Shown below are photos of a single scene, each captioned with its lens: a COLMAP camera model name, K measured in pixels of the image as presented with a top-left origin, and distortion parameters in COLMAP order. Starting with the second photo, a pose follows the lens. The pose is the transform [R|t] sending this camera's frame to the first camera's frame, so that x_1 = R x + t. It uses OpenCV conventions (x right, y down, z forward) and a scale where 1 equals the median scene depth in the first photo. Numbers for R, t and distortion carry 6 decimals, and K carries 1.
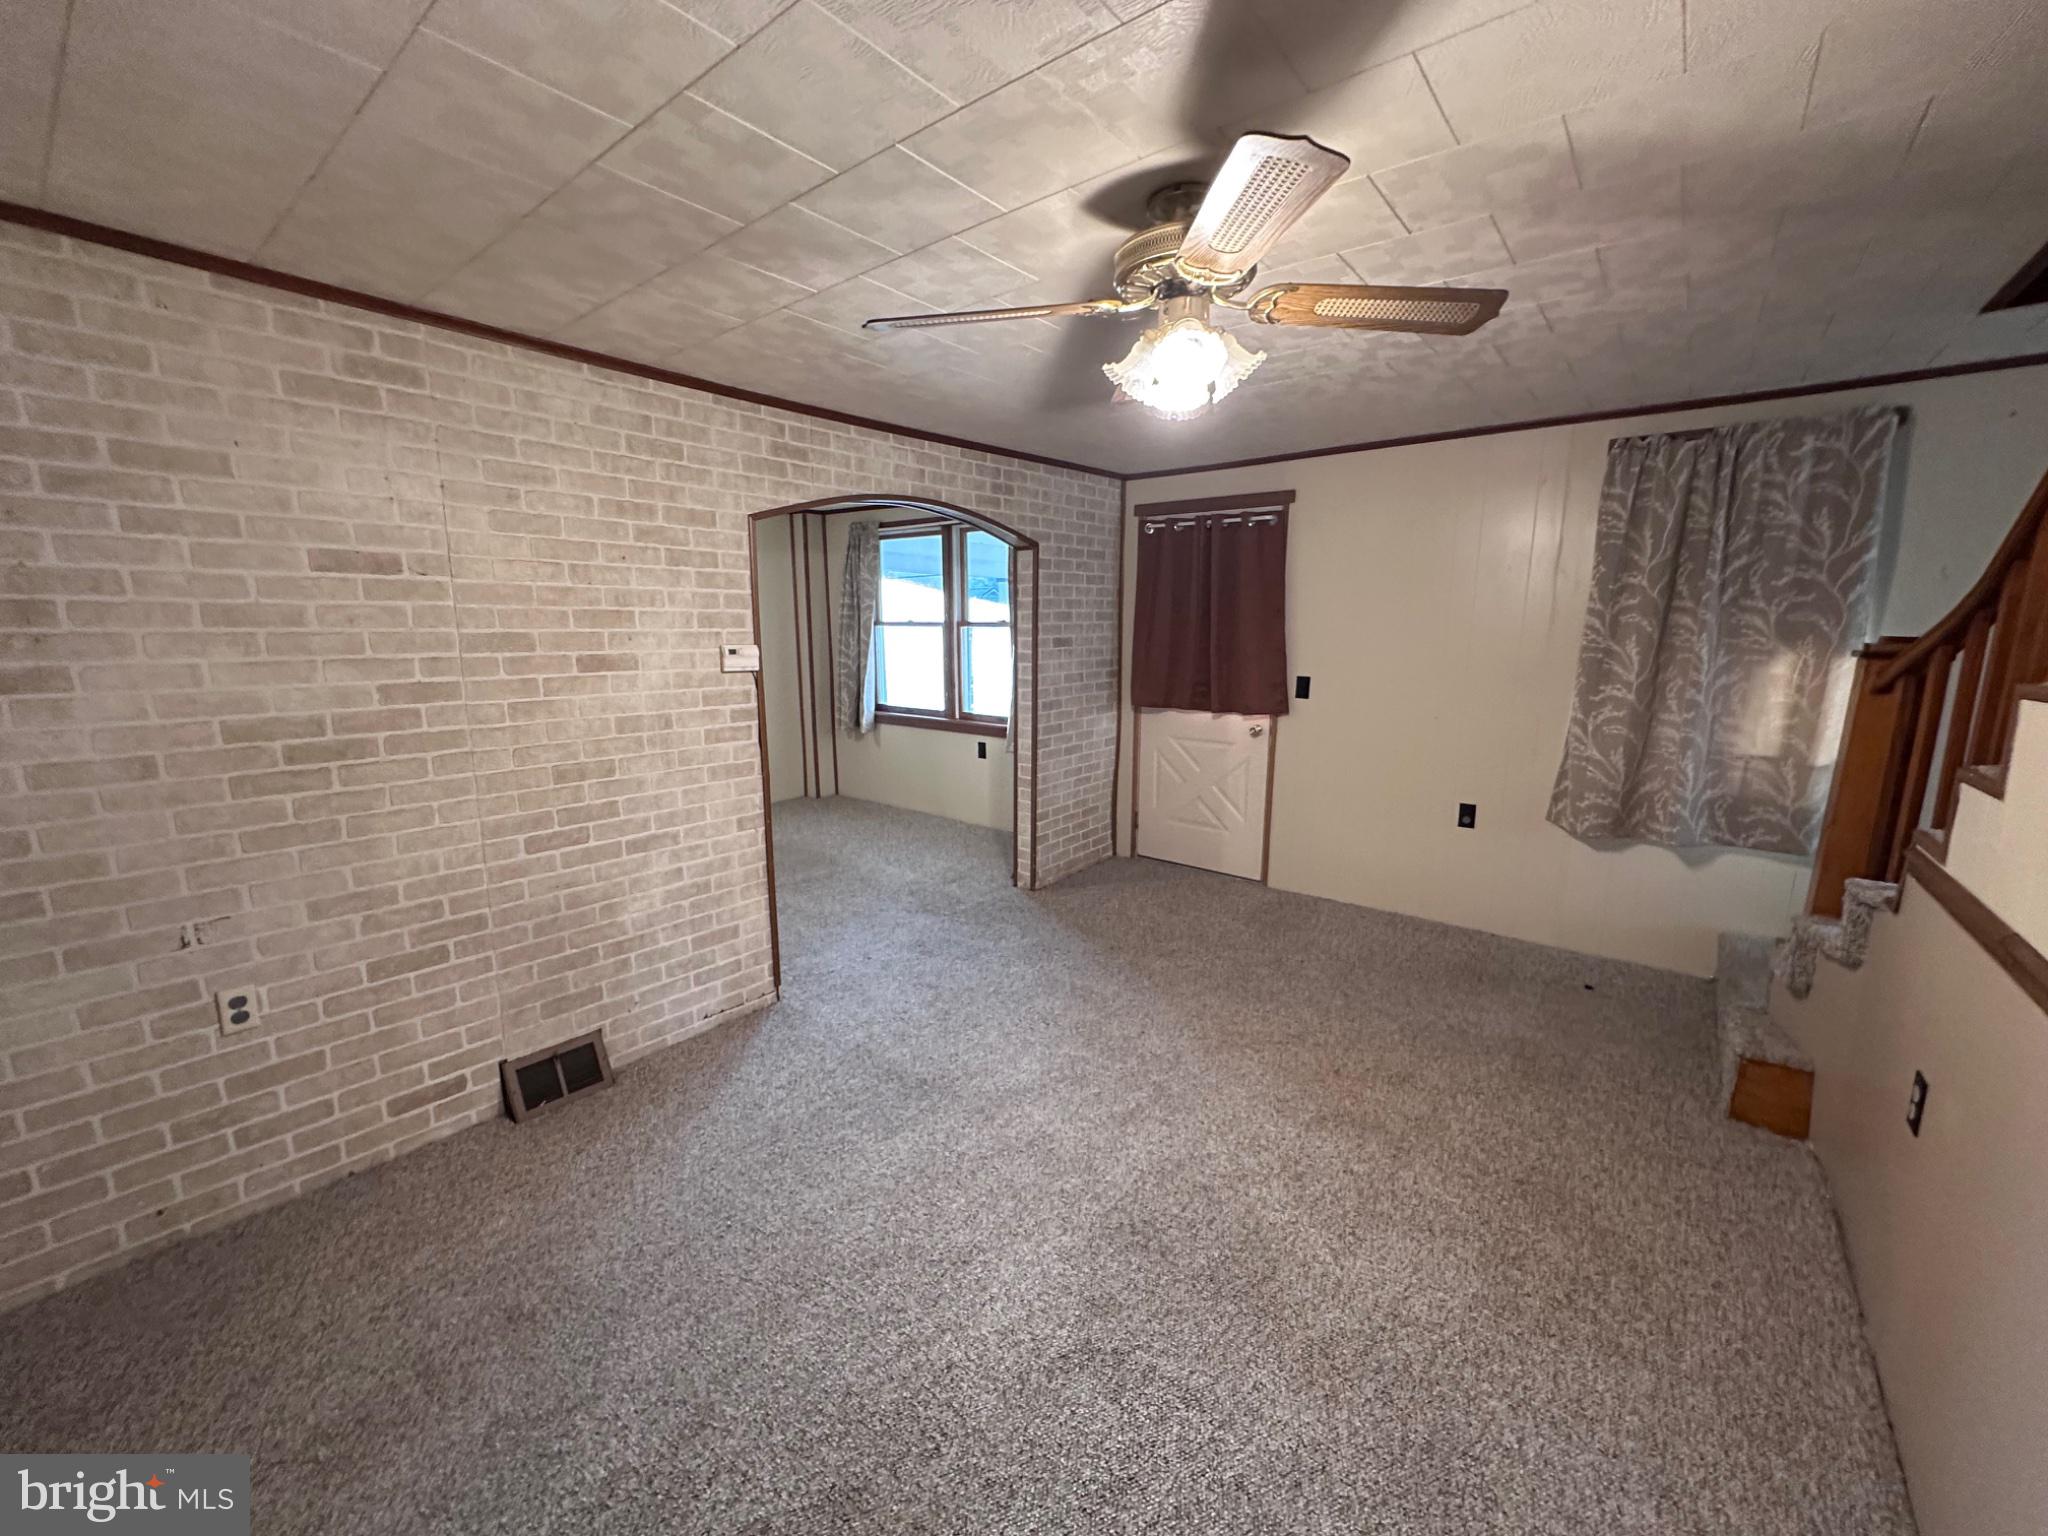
lens RADIAL K [[816.5, 0, 1023.6], [0, 816.5, 769.9], [0, 0, 1]] dist [-0.003103, 0.000626]
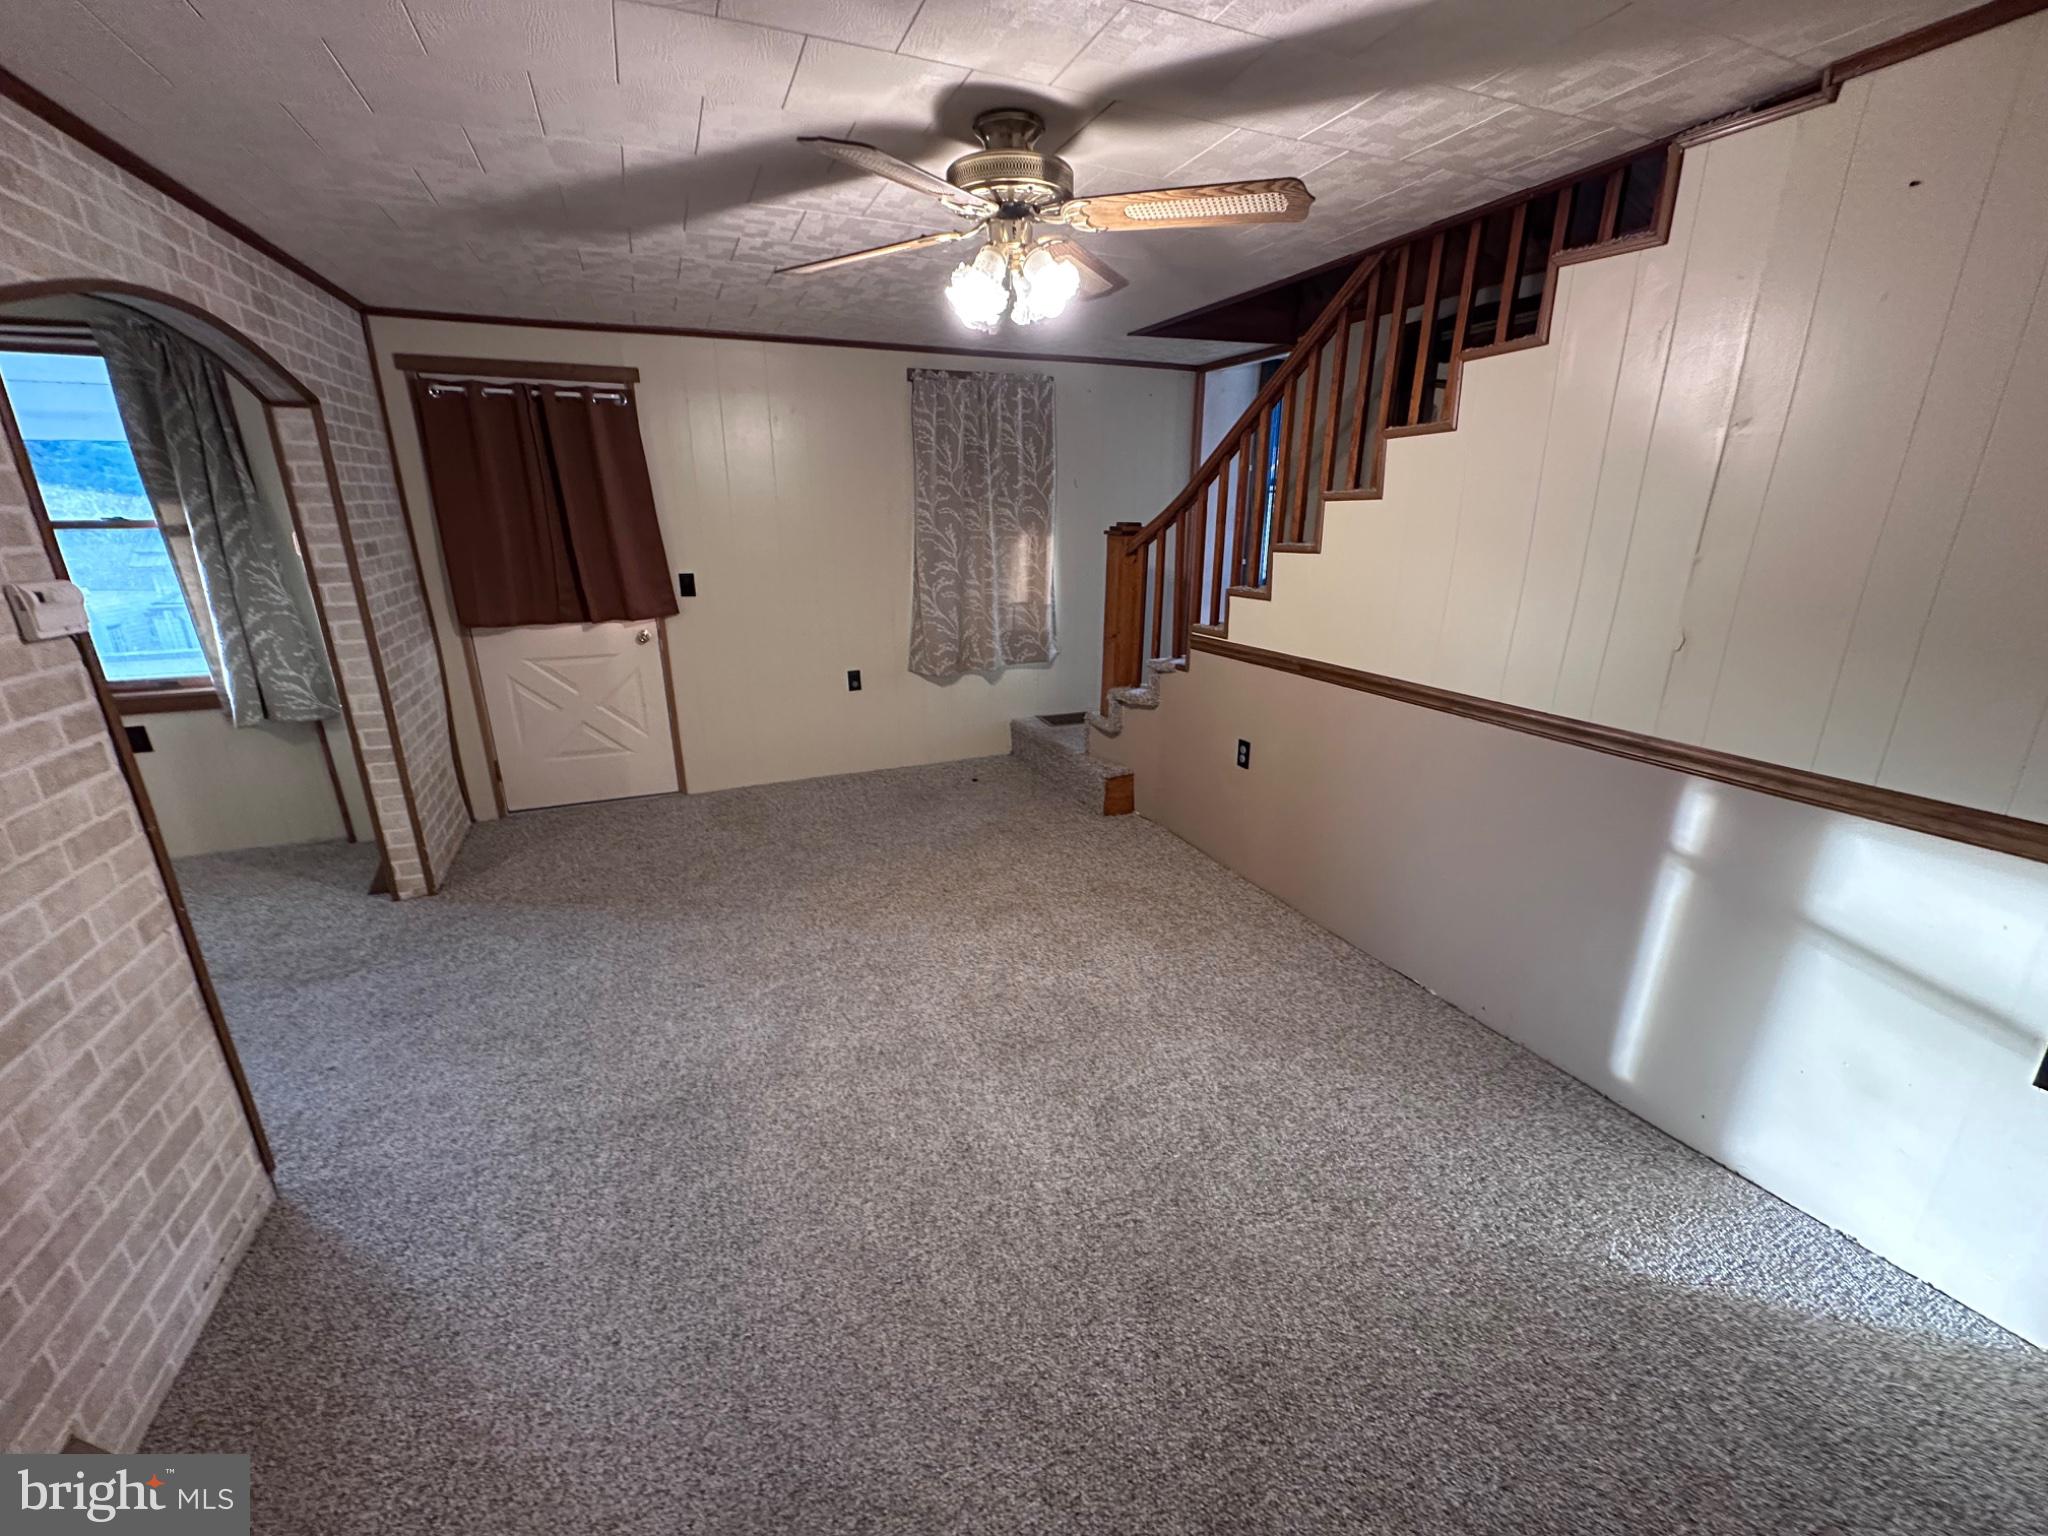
lens RADIAL K [[816.5, 0, 1024.0], [0, 816.5, 769.7], [0, 0, 1]] dist [-0.003103, 0.000626]
pose [[0.462581, -0.273631, 0.843294, -0.468080], [0.162232, 0.961244, 0.222913, -0.054228], [-0.871607, 0.033694, 0.489045, 0.238199]]
